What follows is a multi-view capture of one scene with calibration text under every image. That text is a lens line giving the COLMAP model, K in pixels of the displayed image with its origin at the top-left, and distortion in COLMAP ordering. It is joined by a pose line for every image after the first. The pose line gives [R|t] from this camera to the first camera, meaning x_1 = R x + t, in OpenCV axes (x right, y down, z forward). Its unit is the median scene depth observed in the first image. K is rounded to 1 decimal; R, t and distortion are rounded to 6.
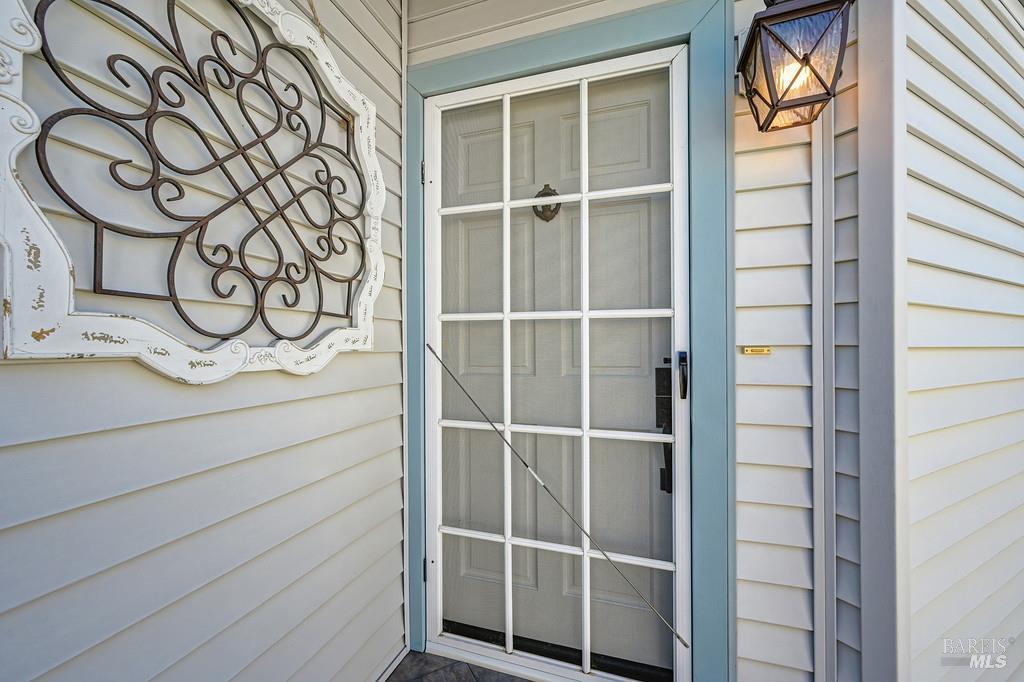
lens RADIAL K [[409.6, 0, 513.3], [0, 409.6, 342.6], [0, 0, 1]] dist [0.000180, 0.000030]
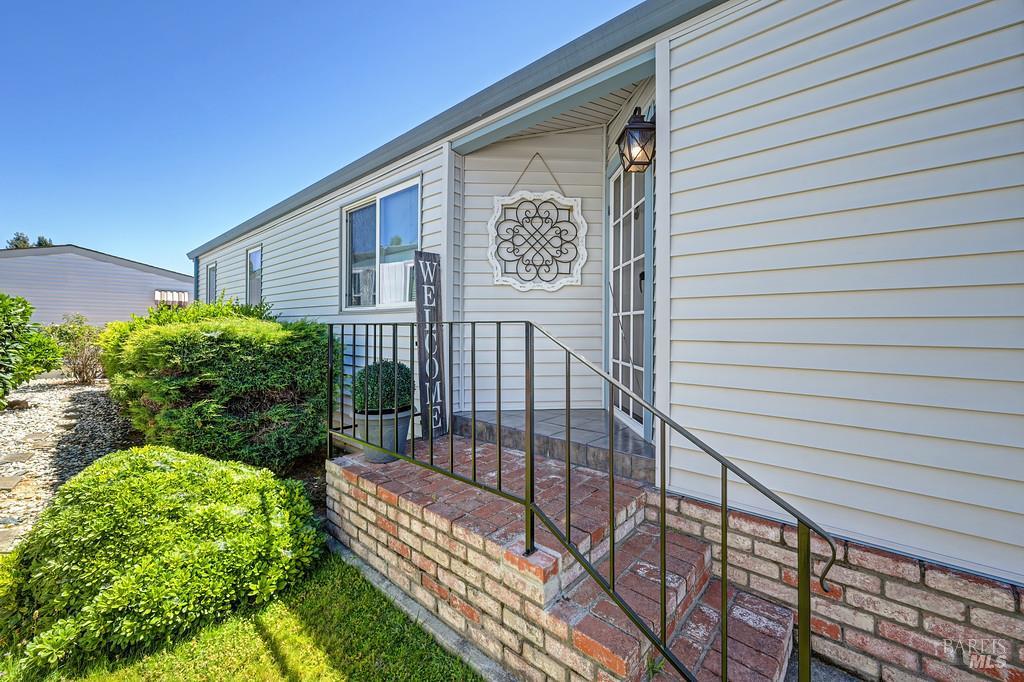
lens RADIAL K [[409.6, 0, 513.3], [0, 409.6, 342.6], [0, 0, 1]] dist [0.000180, 0.000030]
pose [[0.351317, 0.020399, -0.936034, 2.527855], [0.003300, 0.999729, 0.023025, 0.413131], [0.936251, -0.011178, 0.351155, -0.513056]]
